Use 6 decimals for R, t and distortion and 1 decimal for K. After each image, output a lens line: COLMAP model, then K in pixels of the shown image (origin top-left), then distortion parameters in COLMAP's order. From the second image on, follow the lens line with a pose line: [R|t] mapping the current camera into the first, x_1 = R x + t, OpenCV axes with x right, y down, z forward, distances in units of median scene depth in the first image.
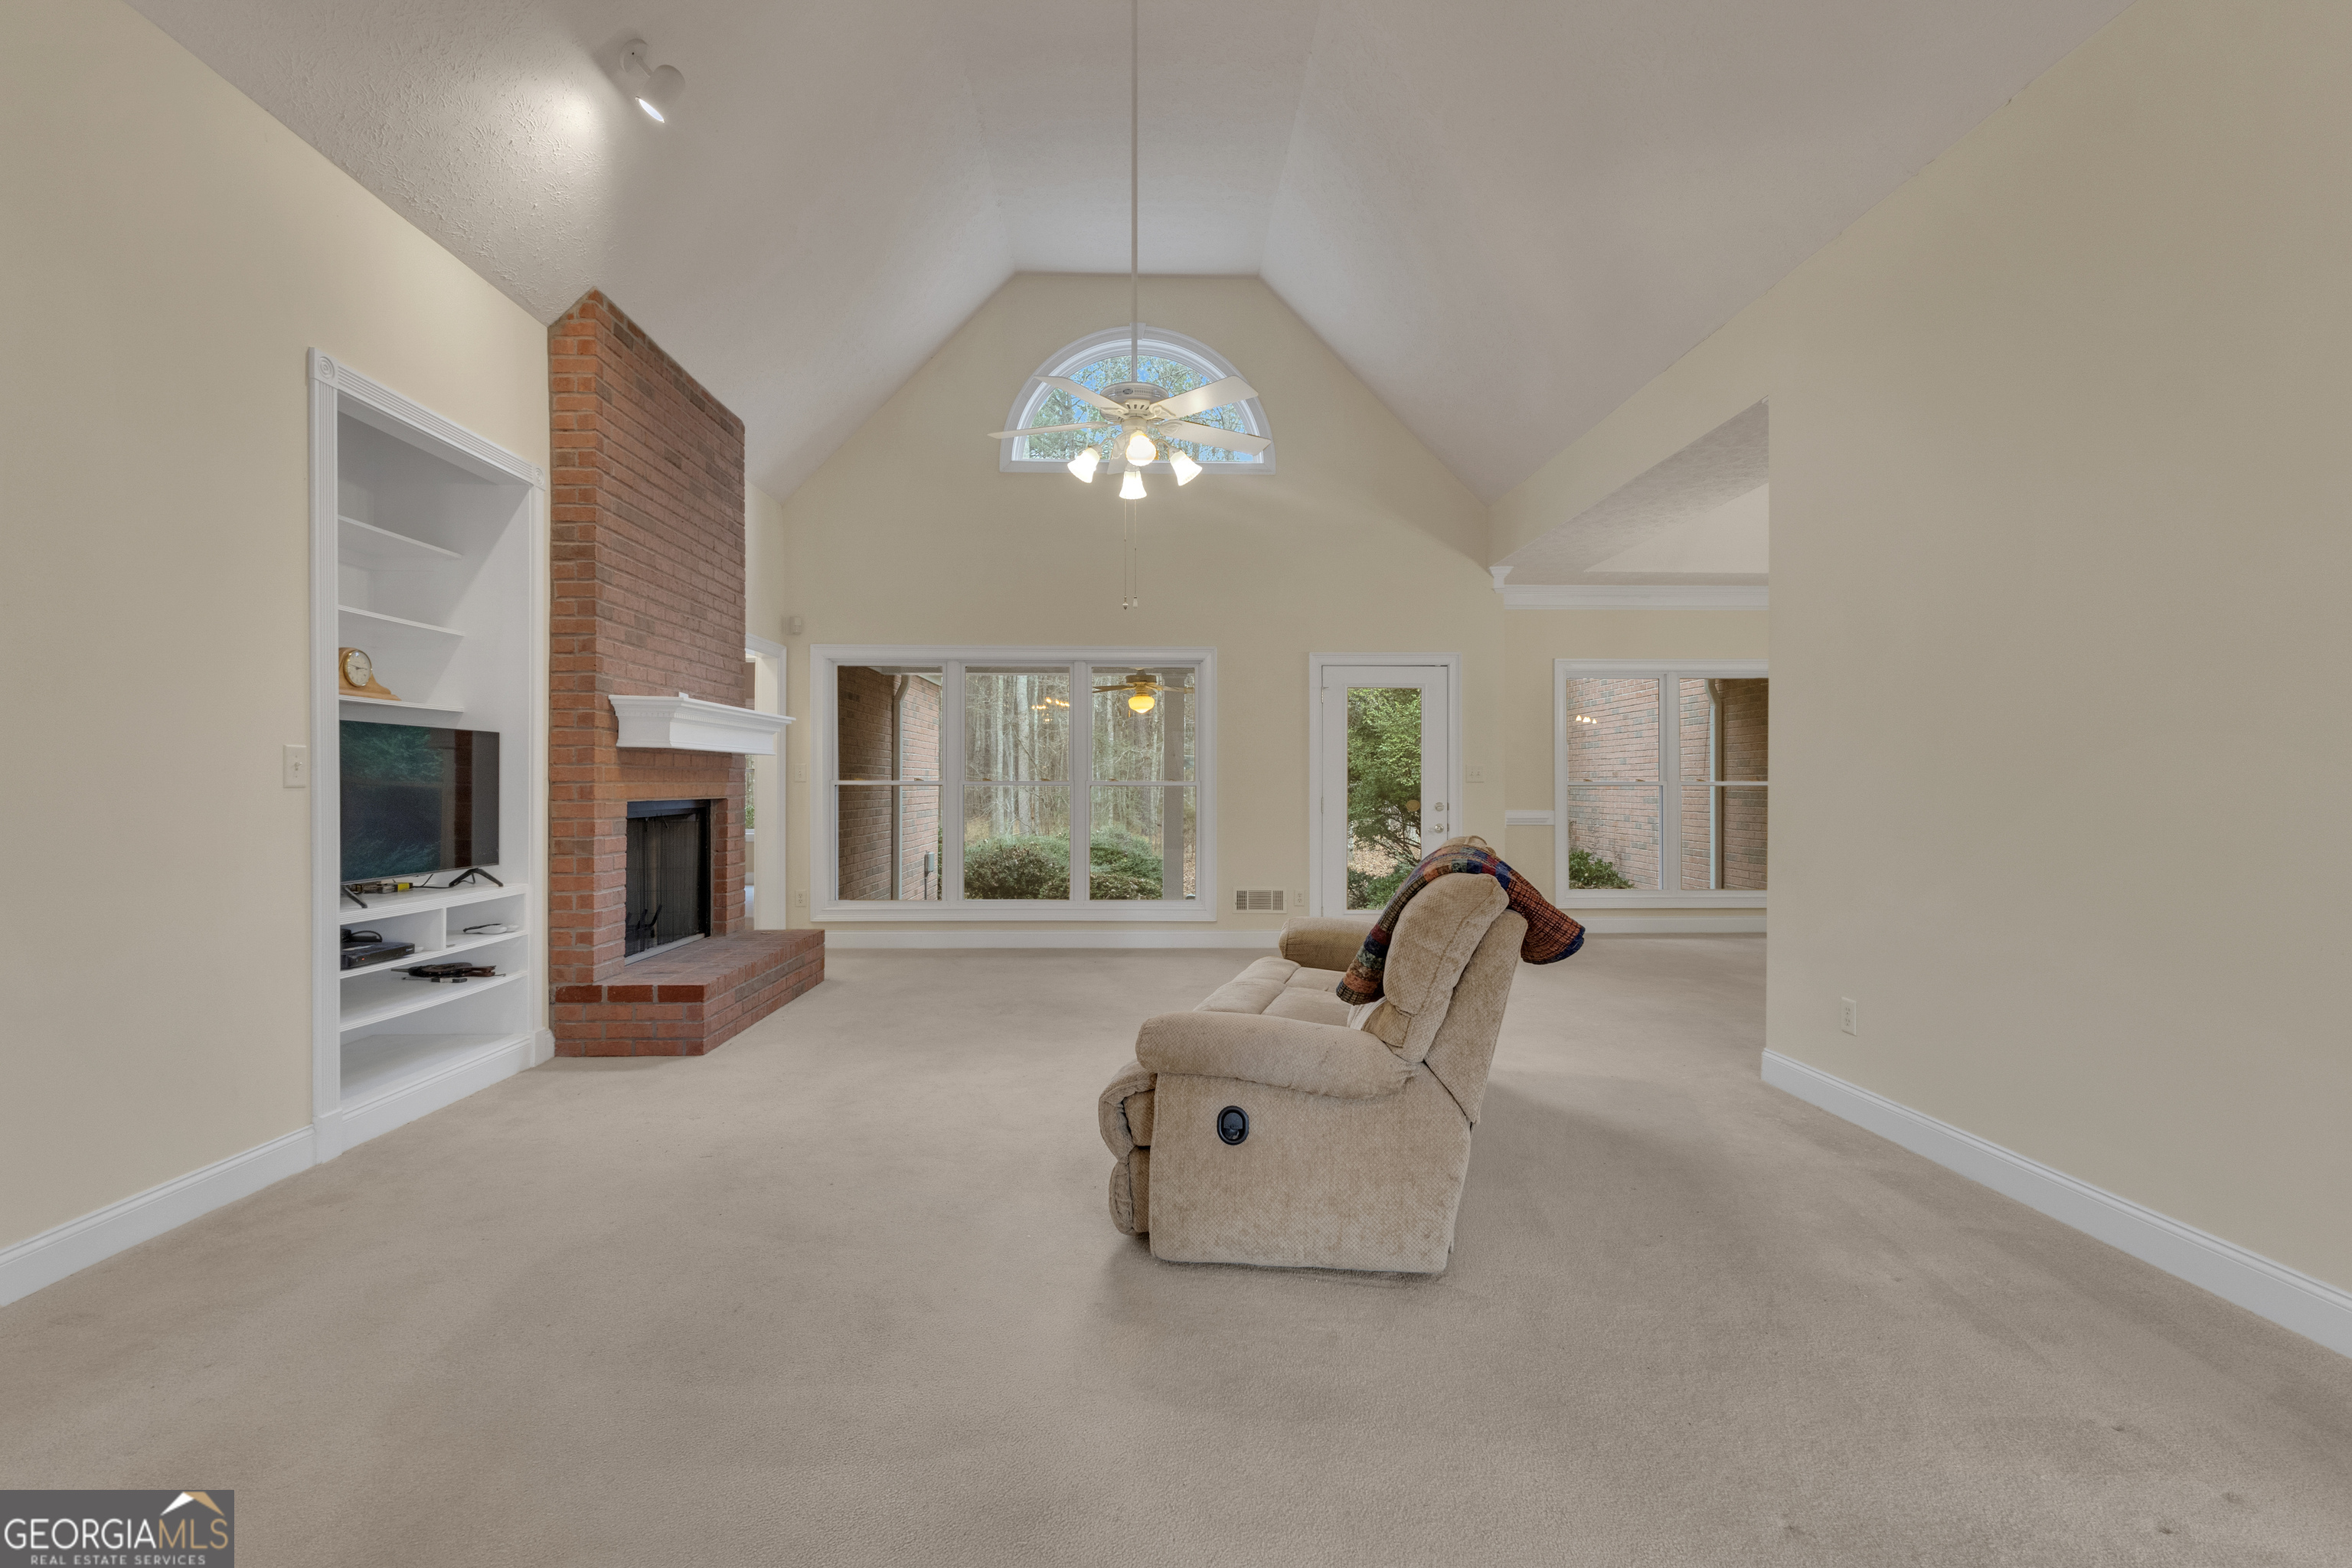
lens RADIAL K [[1092.7, 0, 1163.3], [0, 1092.7, 777.4], [0, 0, 1]] dist [-0.003491, 0.000188]
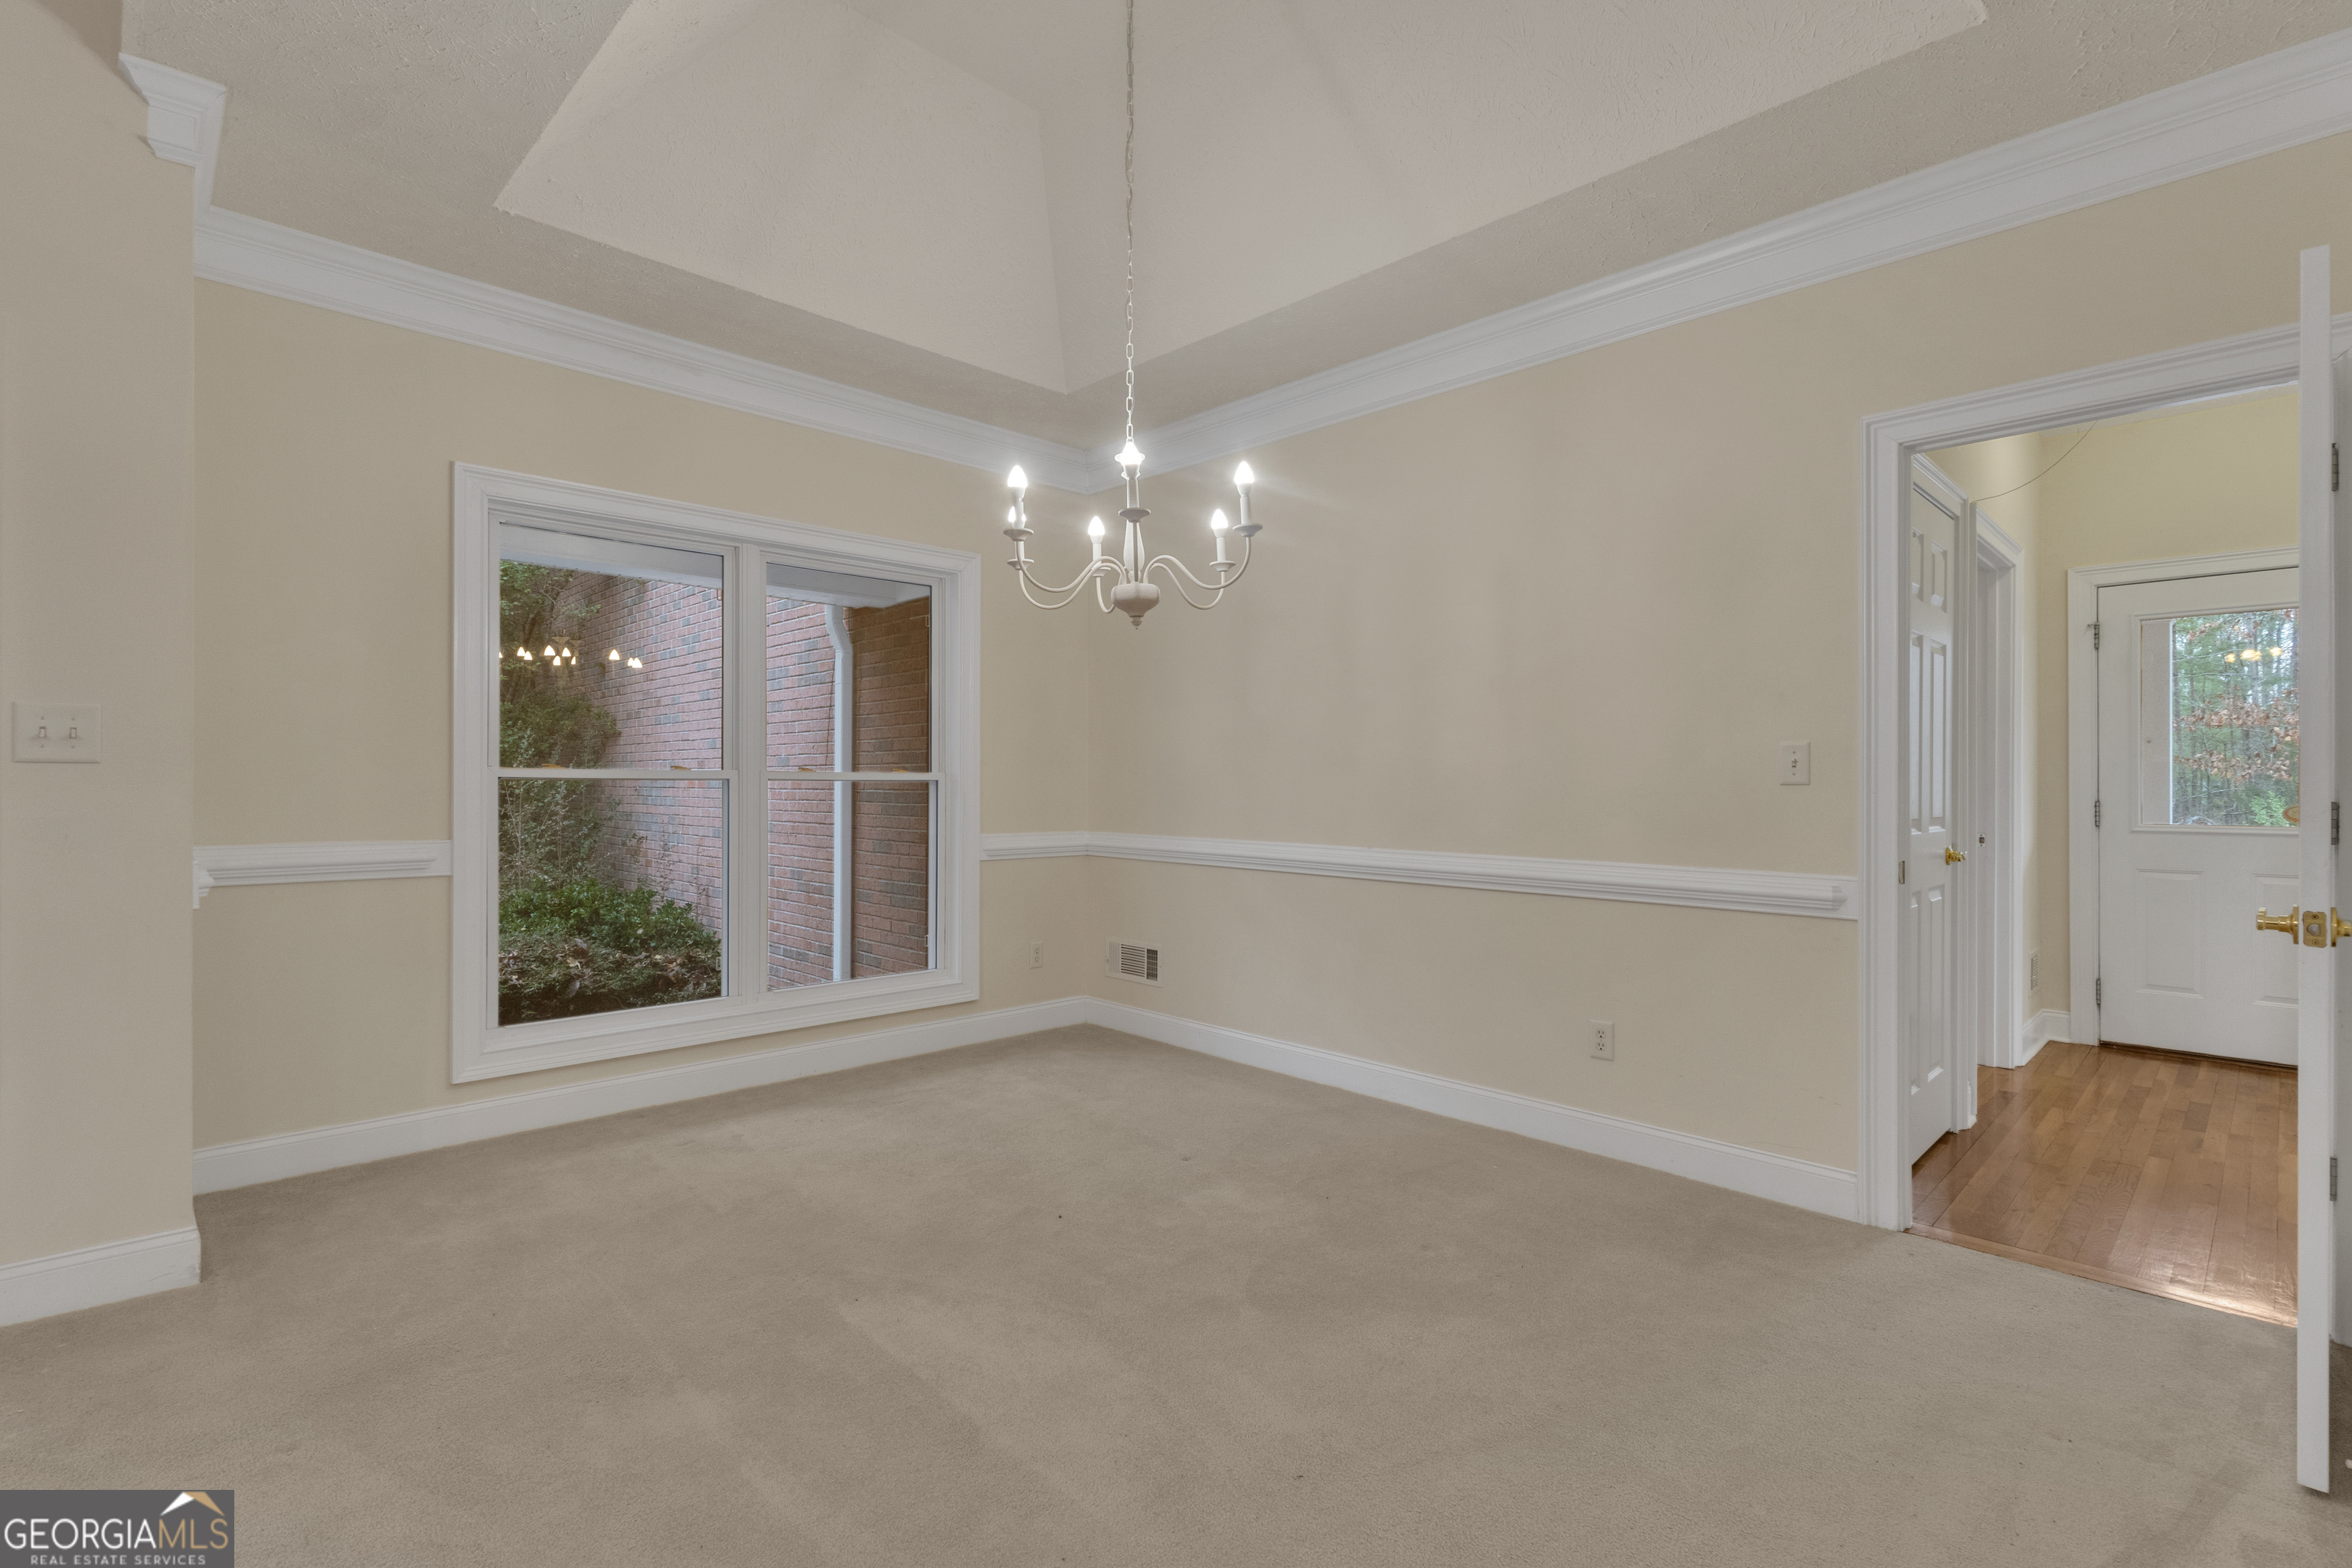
lens RADIAL K [[1072.5, 0, 1176.0], [0, 1072.5, 784.0], [0, 0, 1]] dist [-0.003358, 0.001325]
pose [[0.728581, 0.002367, 0.684955, 0.497767], [-0.006719, 0.999971, 0.003691, 0.012452], [-0.684926, -0.007291, 0.728576, 0.935753]]
